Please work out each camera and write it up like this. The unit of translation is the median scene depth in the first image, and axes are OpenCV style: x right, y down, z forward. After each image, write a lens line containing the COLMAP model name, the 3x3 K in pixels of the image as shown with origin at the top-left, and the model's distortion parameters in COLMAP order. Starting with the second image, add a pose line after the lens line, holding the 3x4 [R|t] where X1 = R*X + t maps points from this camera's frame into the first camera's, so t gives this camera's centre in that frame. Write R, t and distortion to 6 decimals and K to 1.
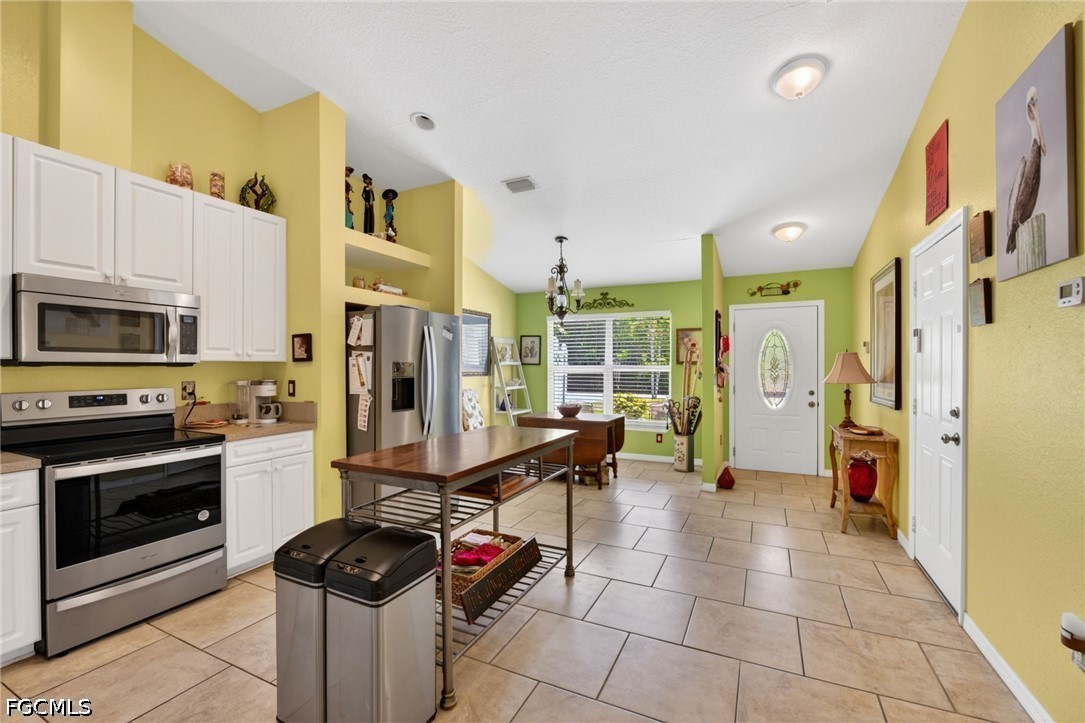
lens RADIAL K [[457.9, 0, 545.8], [0, 457.9, 368.0], [0, 0, 1]] dist [-0.005005, -0.000411]
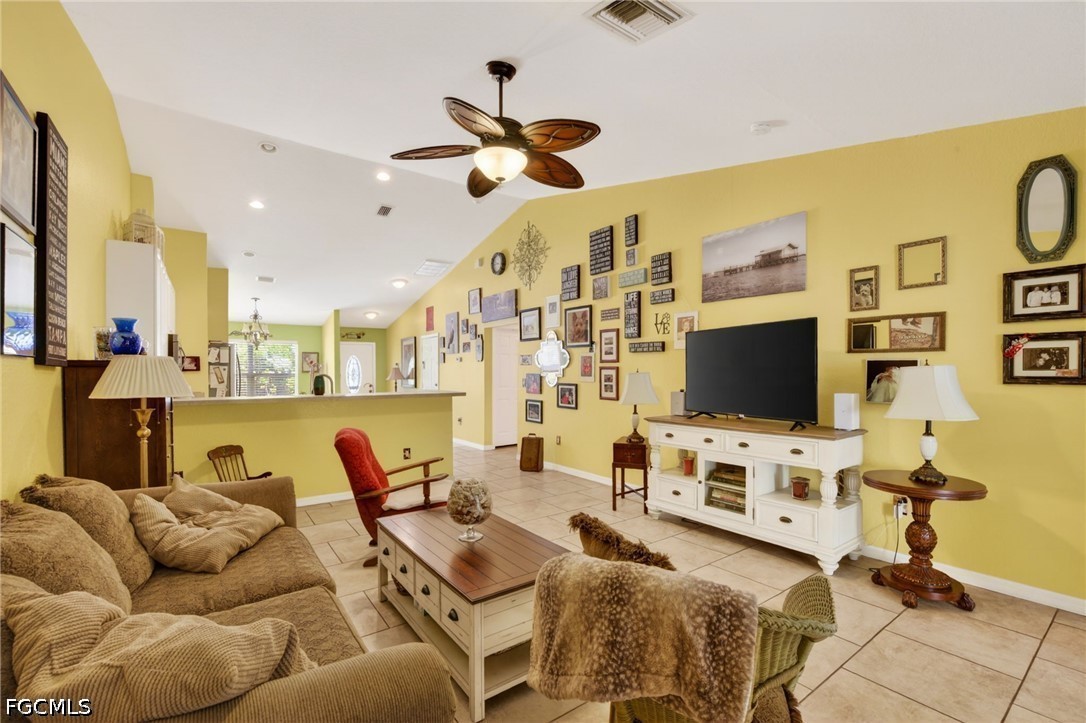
lens RADIAL K [[465.9, 0, 543.2], [0, 465.9, 370.2], [0, 0, 1]] dist [-0.009033, -0.000045]
pose [[0.470297, 0.003759, 0.882500, -1.194856], [0.007806, 0.999934, -0.008419, 0.007502], [-0.882474, 0.010848, 0.470237, -0.917884]]
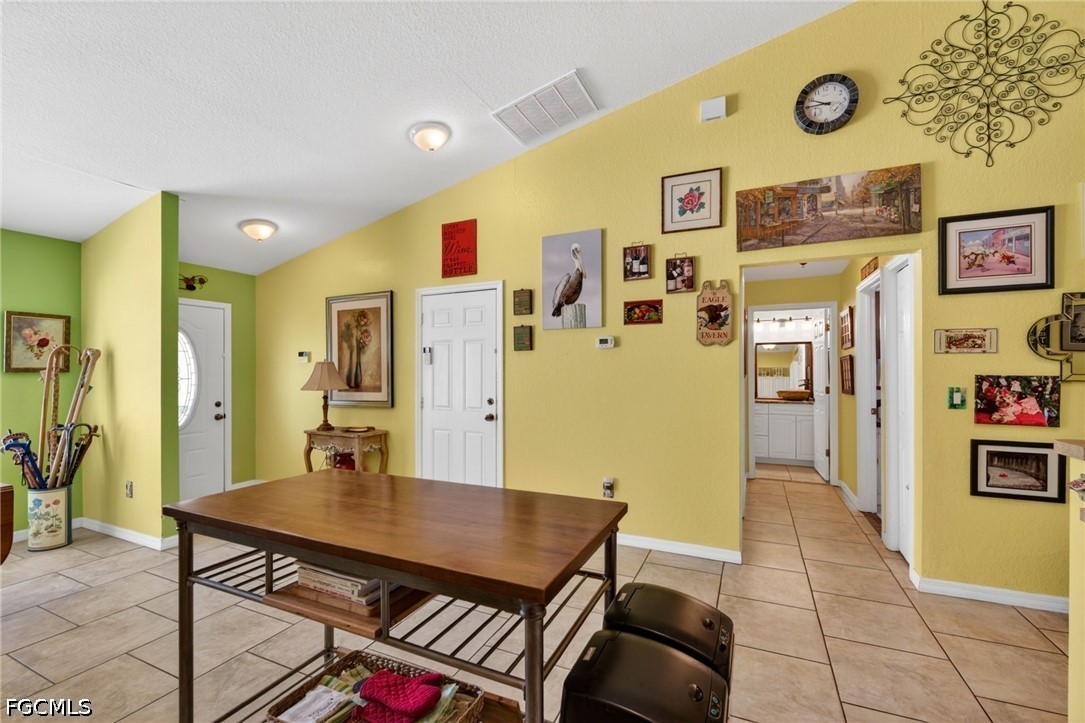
lens RADIAL K [[457.9, 0, 545.8], [0, 457.9, 368.0], [0, 0, 1]] dist [-0.005005, -0.000411]
pose [[-0.025211, 0.011487, 0.999616, -0.426170], [0.008558, 0.999900, -0.011274, -0.001876], [-0.999646, 0.008271, -0.025307, 0.470094]]
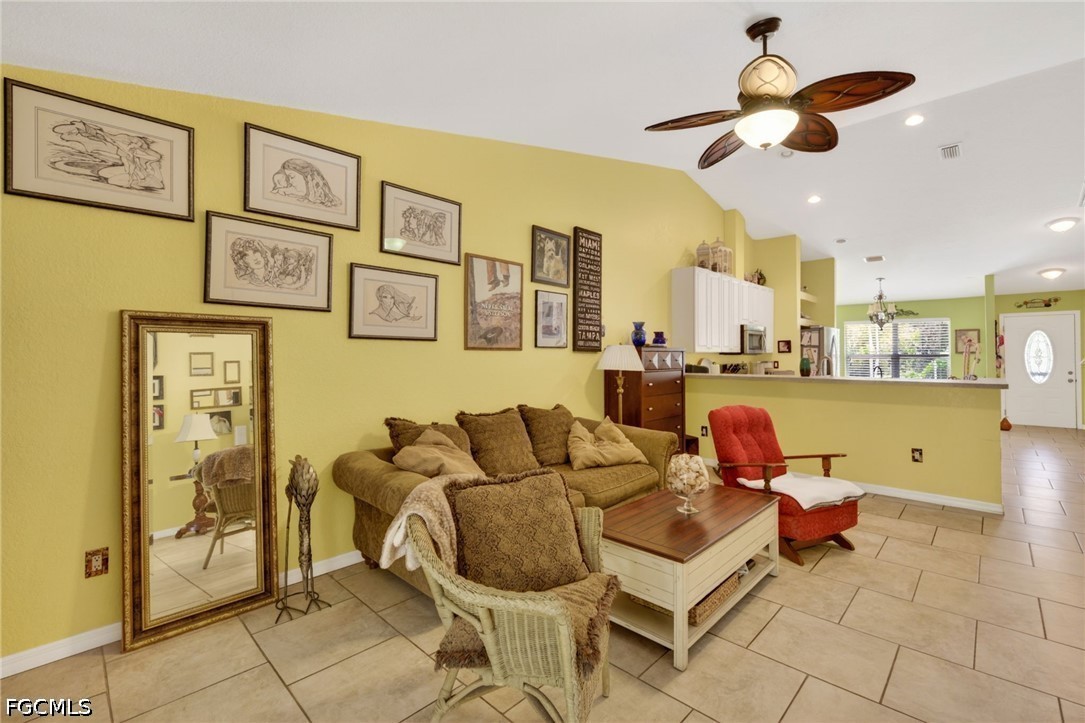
lens RADIAL K [[472.1, 0, 548.0], [0, 472.1, 350.0], [0, 0, 1]] dist [-0.009546, -0.000283]
pose [[0.952368, -0.002650, -0.304940, -0.728383], [-0.001393, 0.999914, -0.013042, 0.003340], [0.304948, 0.012846, 0.952282, -1.221458]]
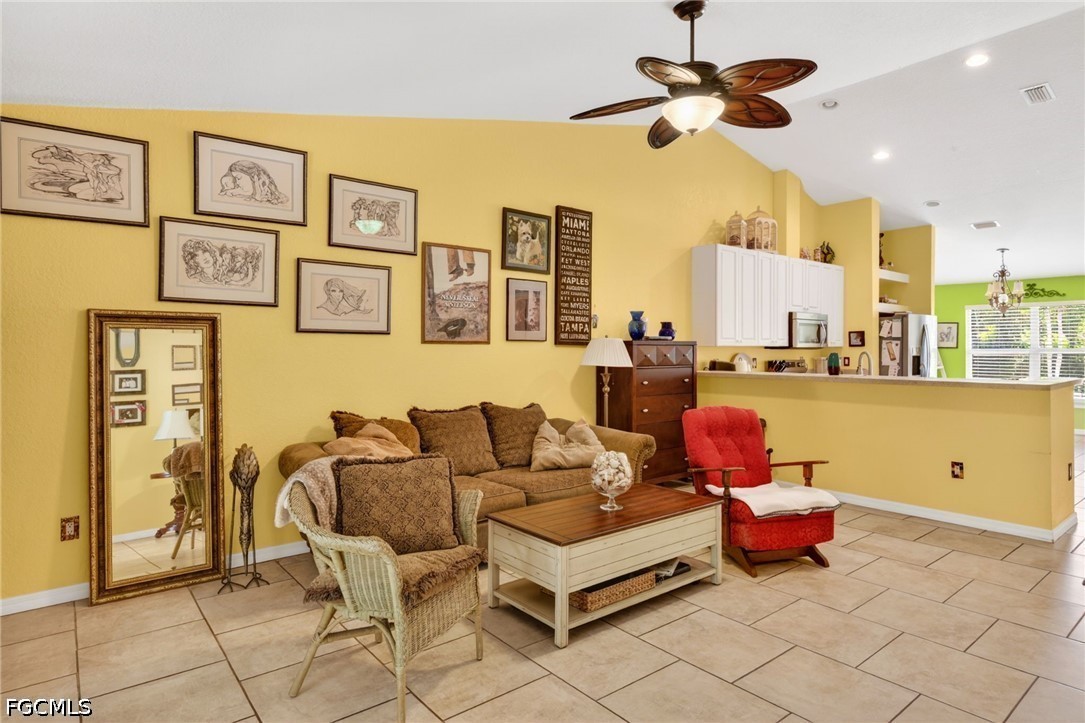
lens RADIAL K [[609.7, 0, 539.6], [0, 609.7, 349.1], [0, 0, 1]] dist [-0.005205, -0.001646]
pose [[0.903381, 0.002540, -0.428831, -0.492347], [-0.003349, 0.999994, -0.001131, 0.002291], [0.428825, 0.002458, 0.903384, -1.320848]]
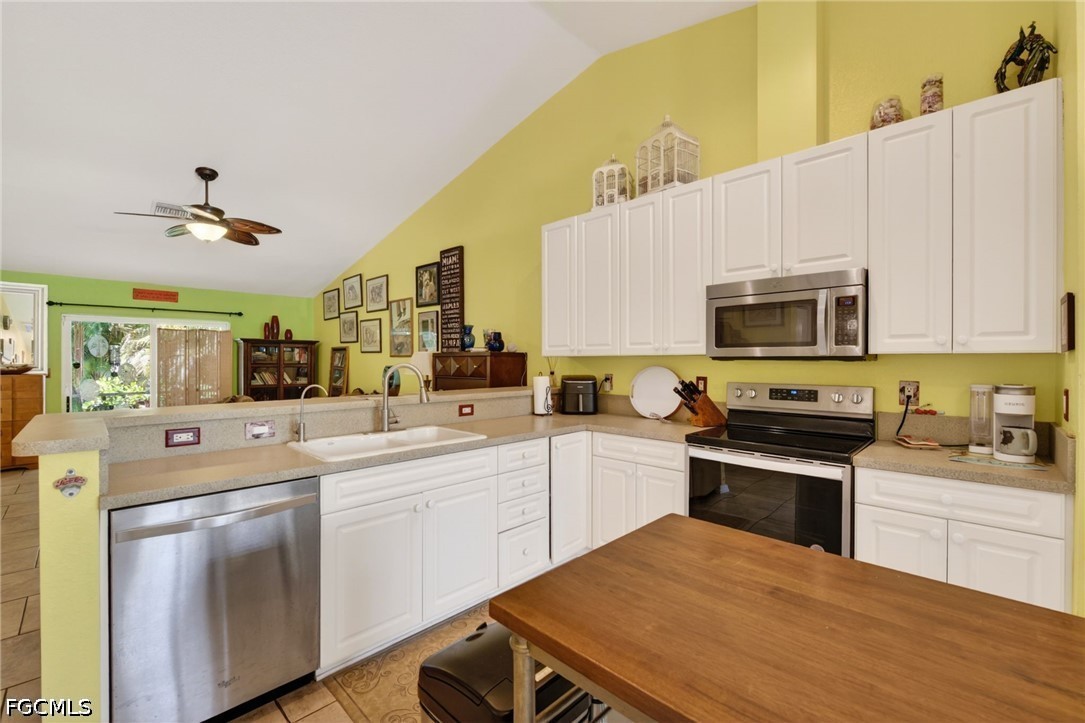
lens RADIAL K [[451.4, 0, 538.0], [0, 451.4, 363.3], [0, 0, 1]] dist [-0.001858, -0.000648]
pose [[-0.321936, 0.006697, -0.946738, 0.080999], [-0.004005, 0.999956, 0.008435, -0.002451], [0.946753, 0.006507, -0.321895, 0.474954]]
